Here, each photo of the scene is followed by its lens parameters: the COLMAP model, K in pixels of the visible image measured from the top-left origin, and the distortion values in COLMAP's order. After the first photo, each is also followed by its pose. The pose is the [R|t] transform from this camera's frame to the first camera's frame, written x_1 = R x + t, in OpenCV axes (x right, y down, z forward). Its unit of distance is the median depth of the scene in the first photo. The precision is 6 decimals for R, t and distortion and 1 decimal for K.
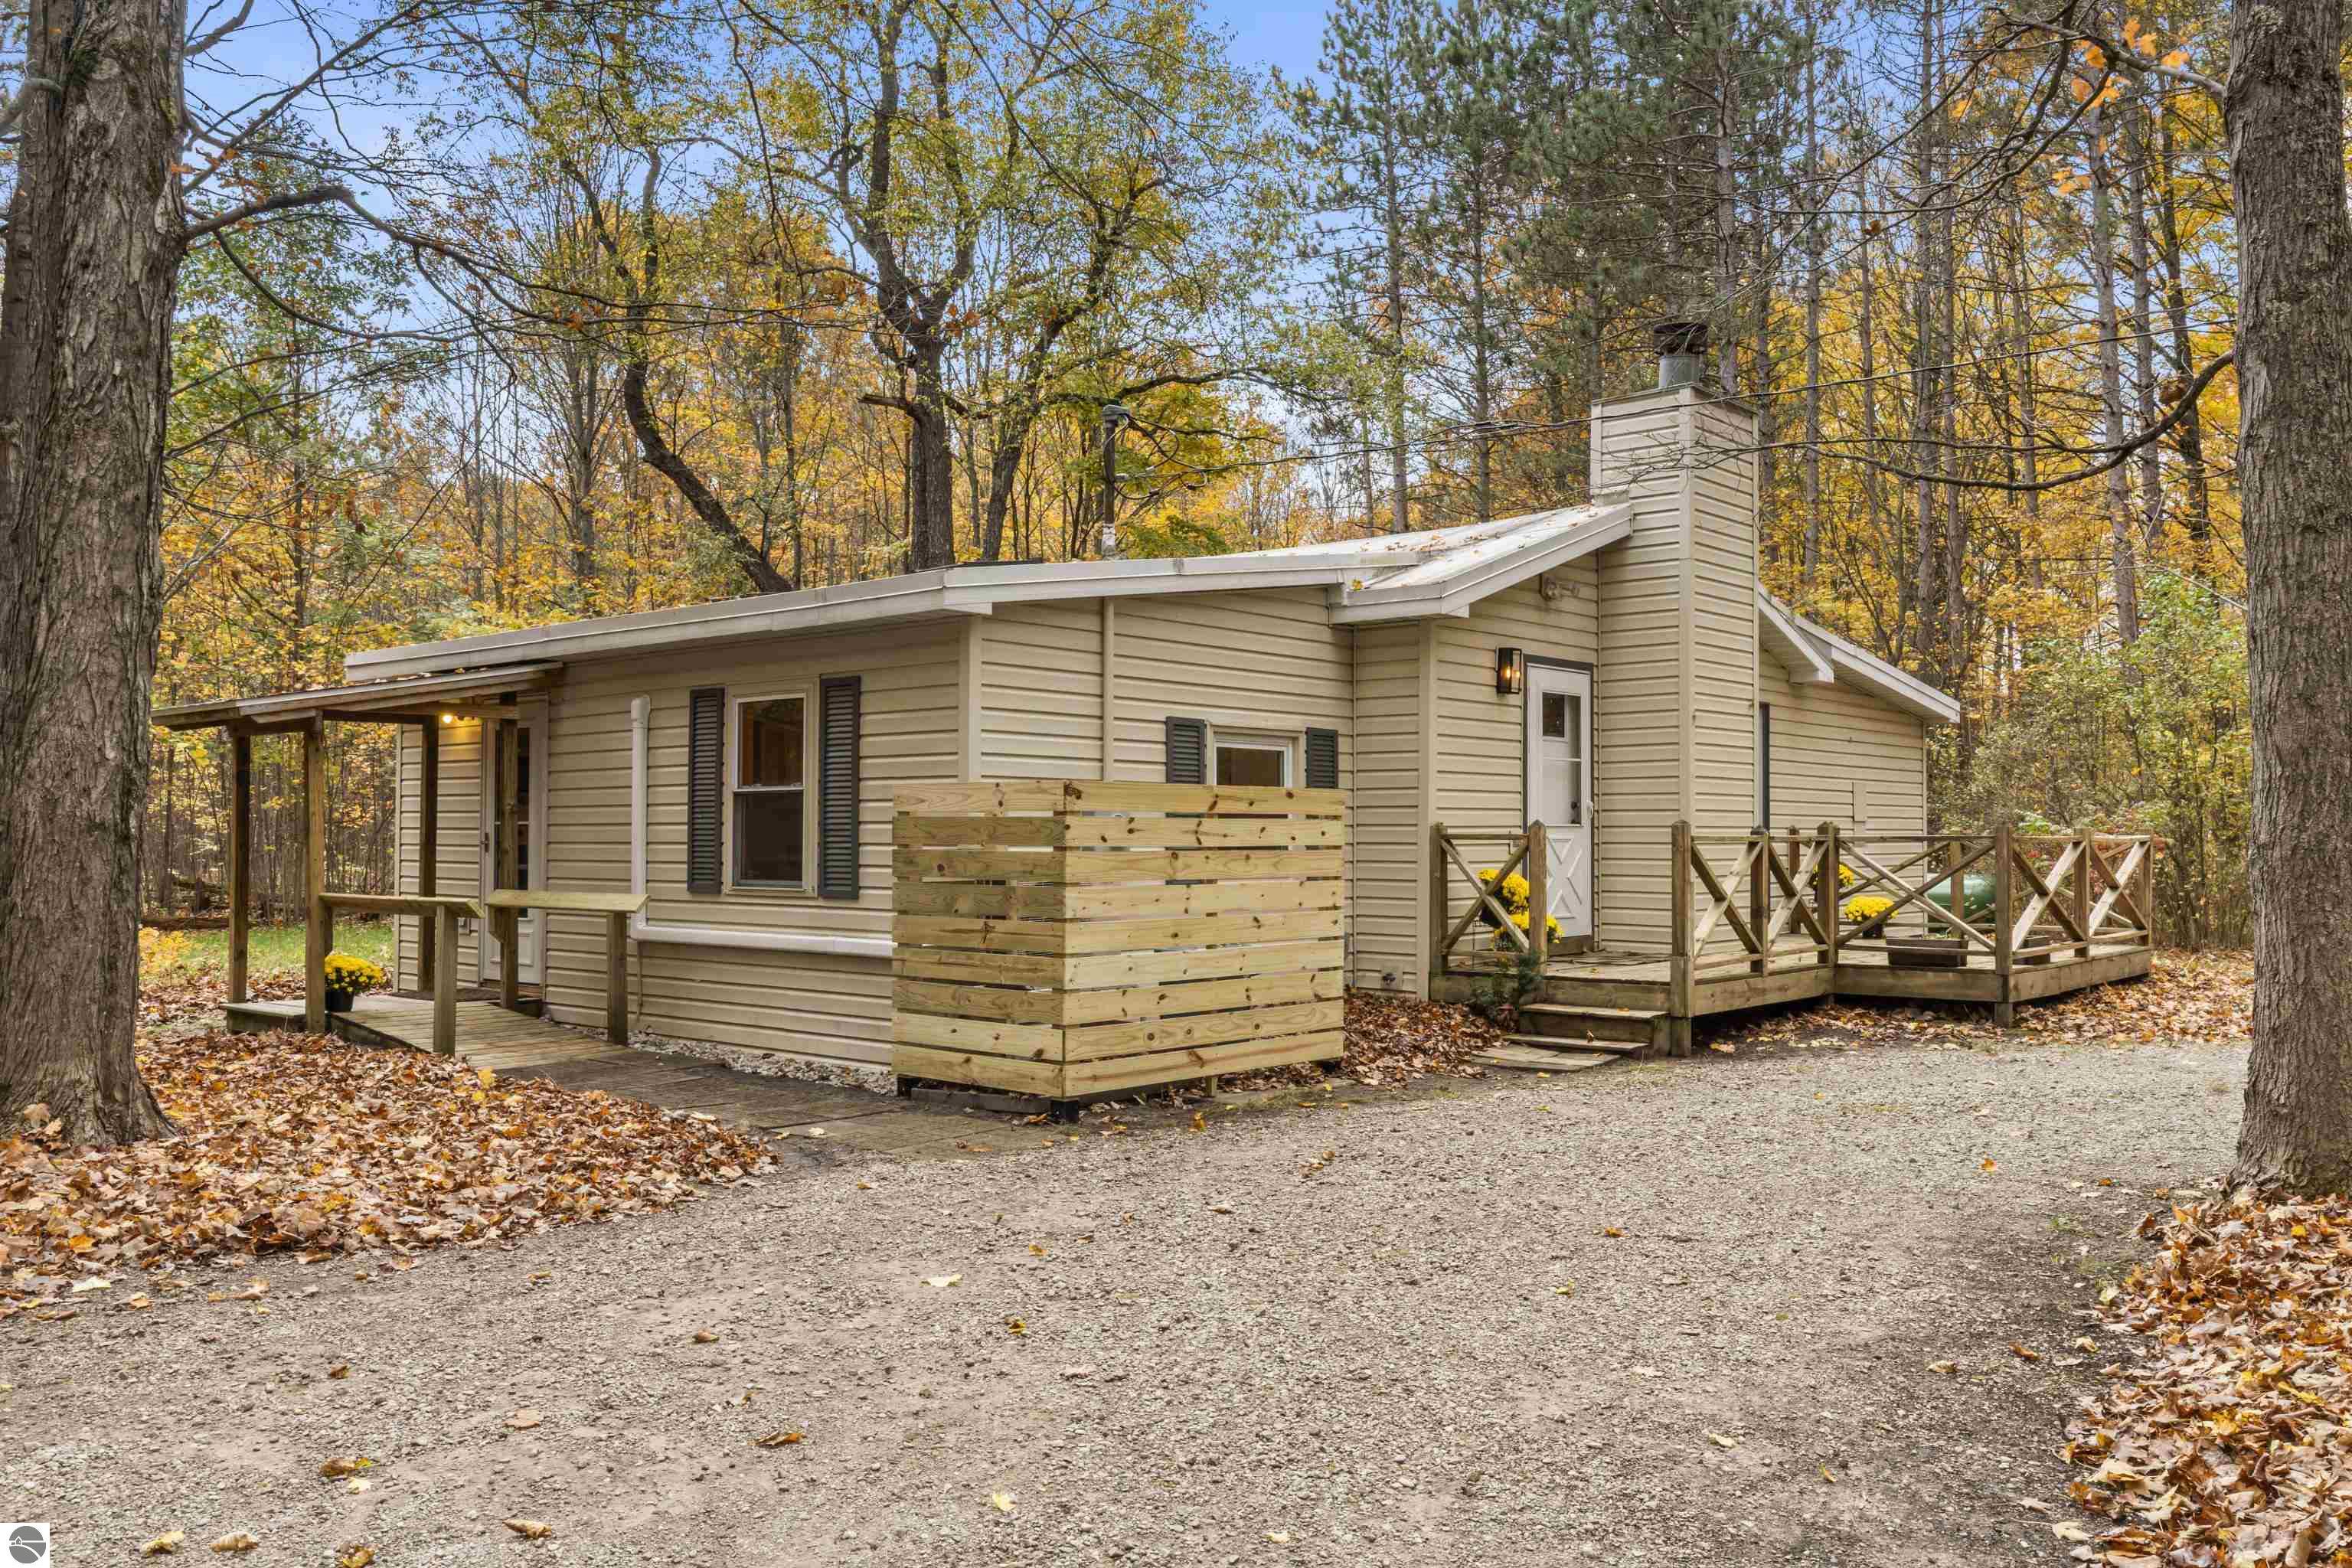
lens RADIAL K [[1814.9, 0, 1175.7], [0, 1814.9, 778.9], [0, 0, 1]] dist [0.009040, 0.001842]
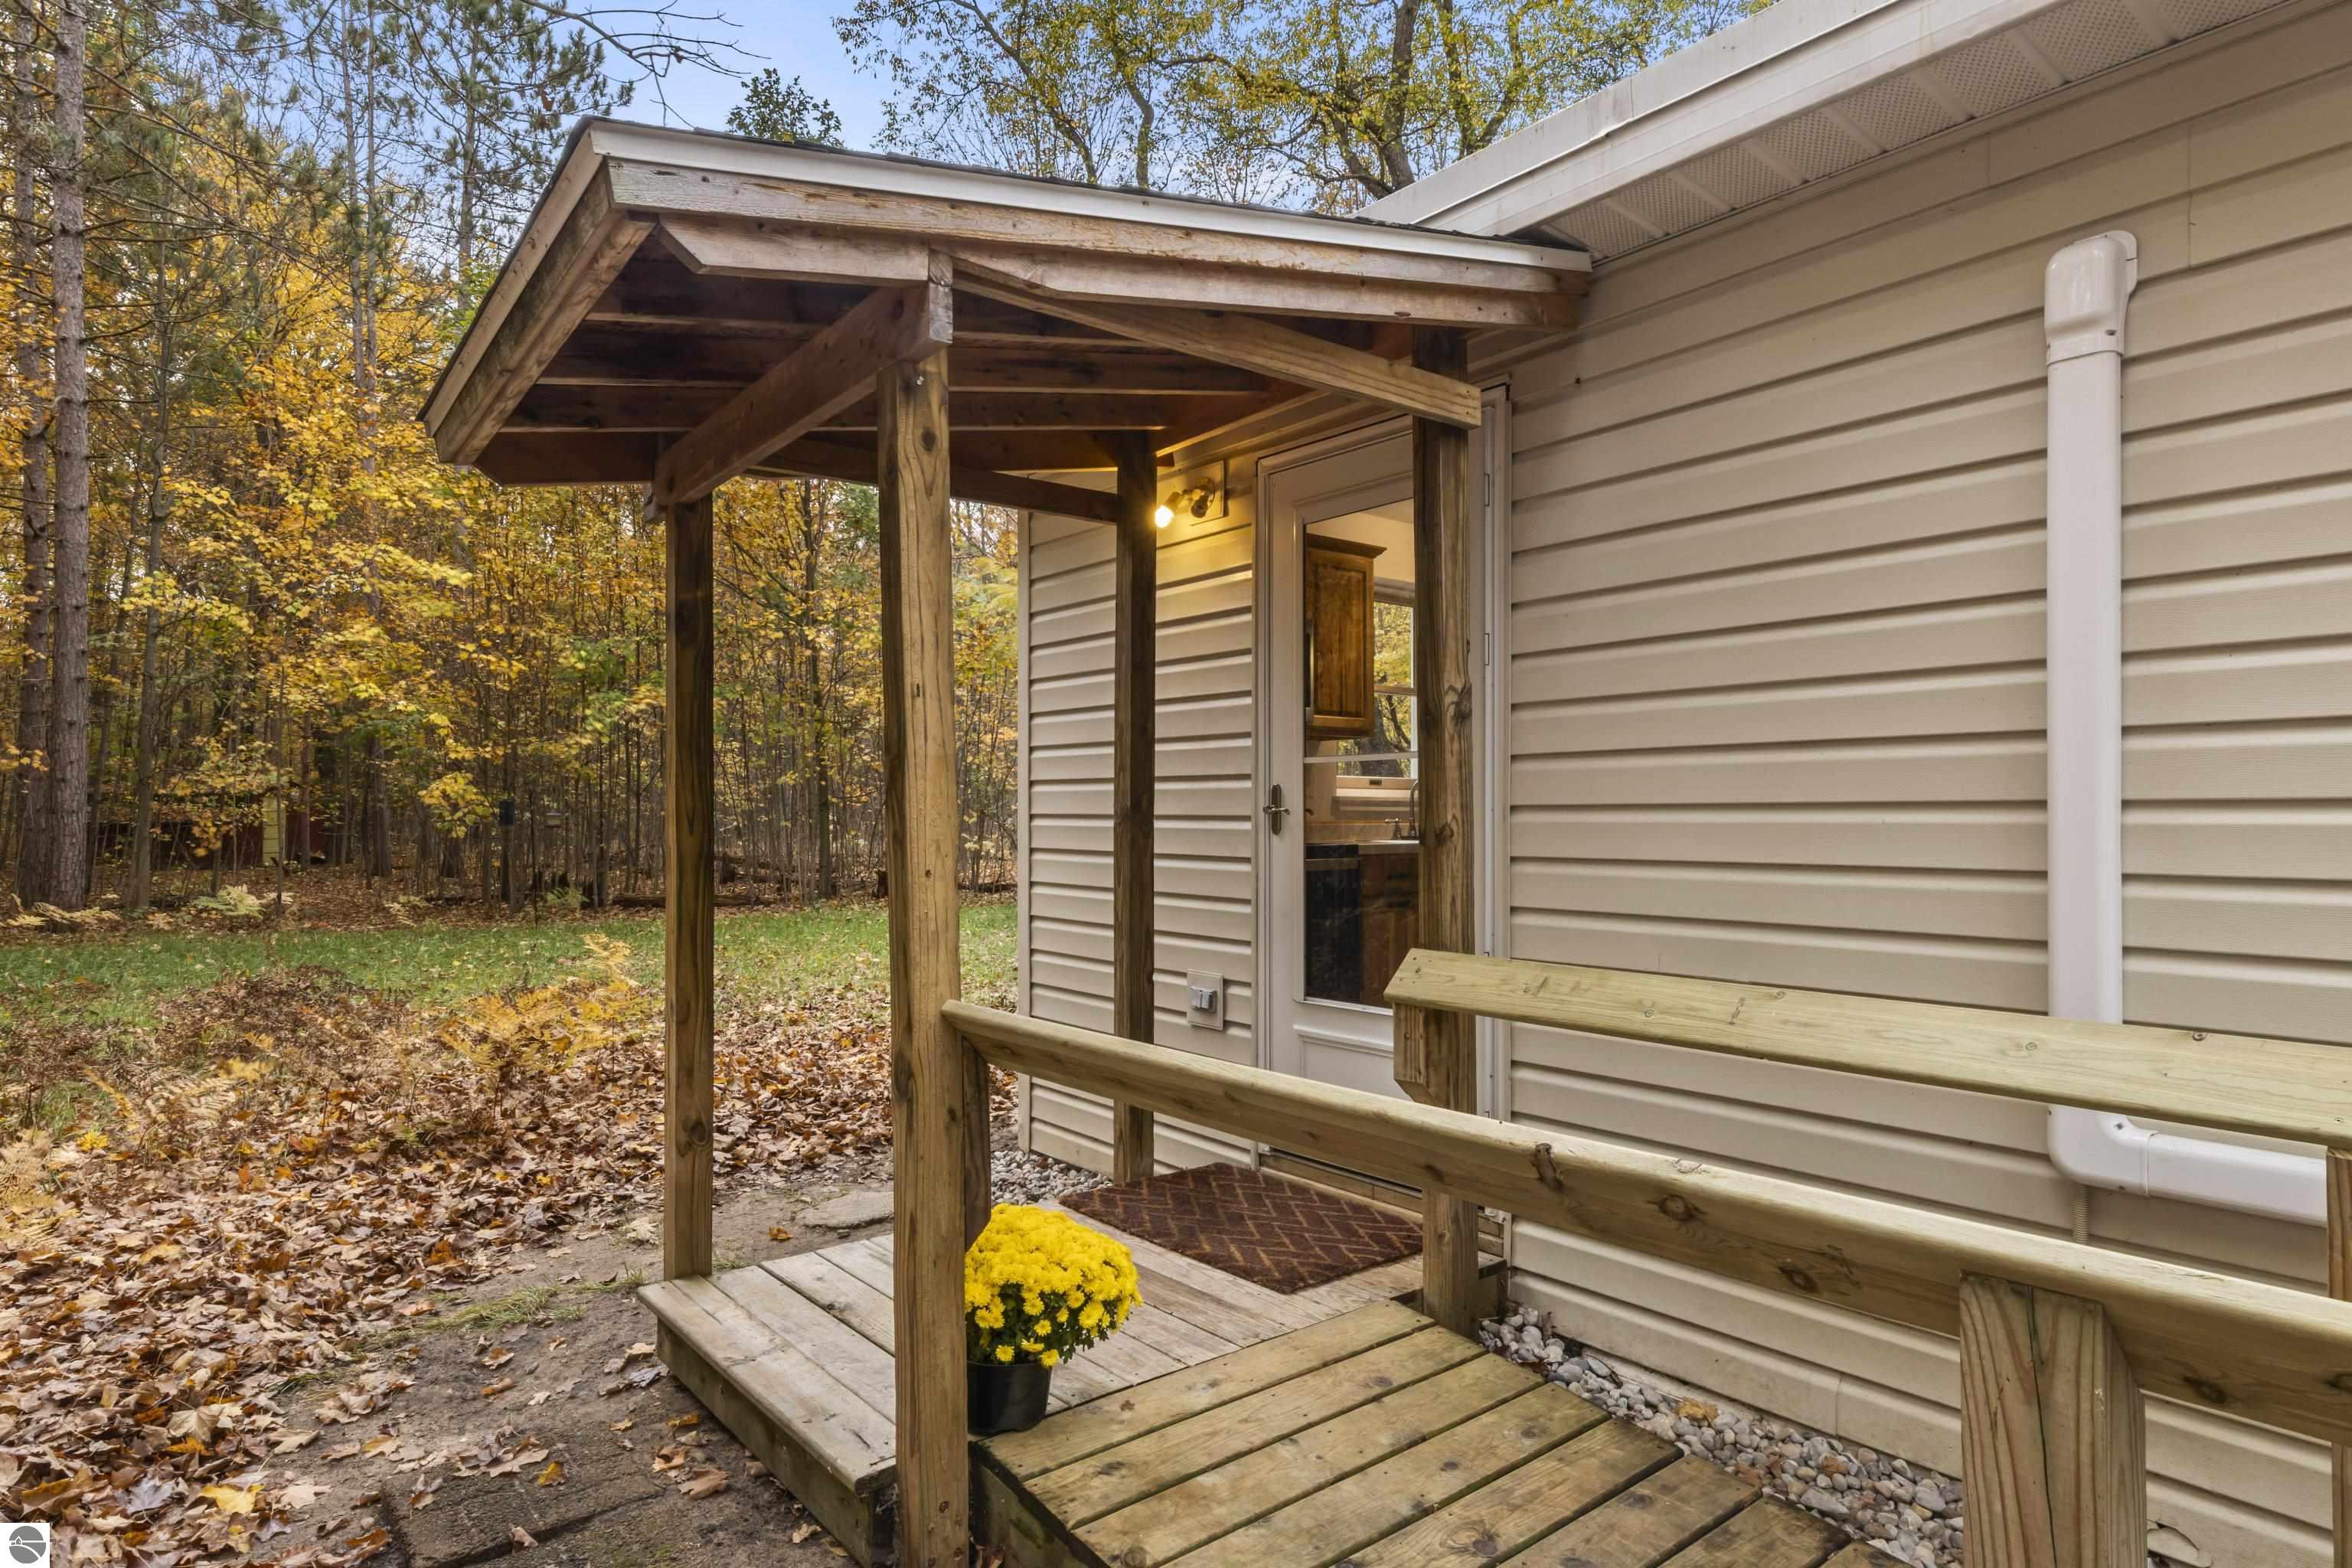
lens RADIAL K [[1317.8, 0, 1176.2], [0, 1317.8, 798.4], [0, 0, 1]] dist [-0.000555, -0.000067]
pose [[0.984591, -0.009179, -0.174630, -0.390679], [0.012299, 0.999783, 0.016792, 0.029401], [0.174438, -0.018681, 0.984491, 0.792462]]
